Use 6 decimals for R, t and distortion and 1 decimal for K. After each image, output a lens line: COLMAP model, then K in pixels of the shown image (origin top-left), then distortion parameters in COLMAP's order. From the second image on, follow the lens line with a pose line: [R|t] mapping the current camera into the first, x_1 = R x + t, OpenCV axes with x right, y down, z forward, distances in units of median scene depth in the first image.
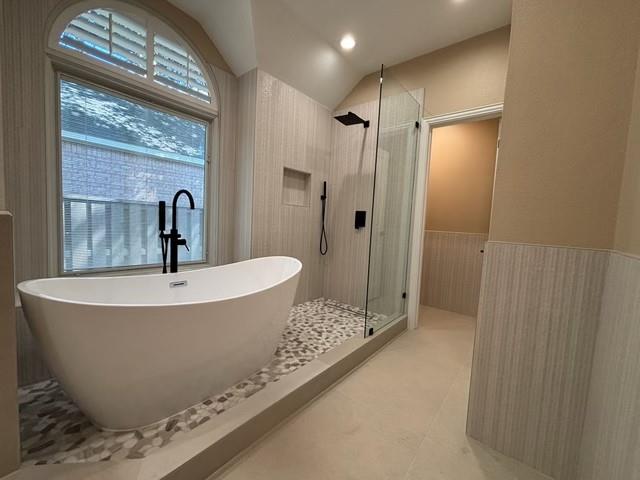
lens RADIAL K [[260.7, 0, 318.4], [0, 260.7, 240.0], [0, 0, 1]] dist [0.002301, -0.000721]
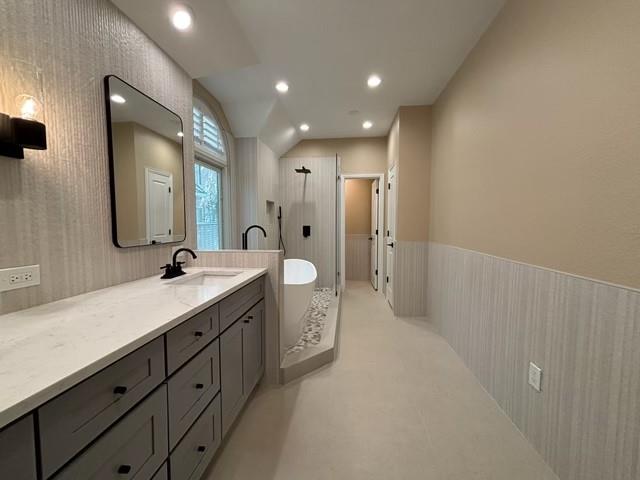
lens RADIAL K [[260.7, 0, 318.4], [0, 260.7, 240.0], [0, 0, 1]] dist [0.002301, -0.000721]
pose [[0.835406, -0.086522, 0.542781, -0.755050], [0.082095, 0.996097, 0.032429, -0.083908], [-0.543468, 0.017468, 0.839248, -0.420060]]
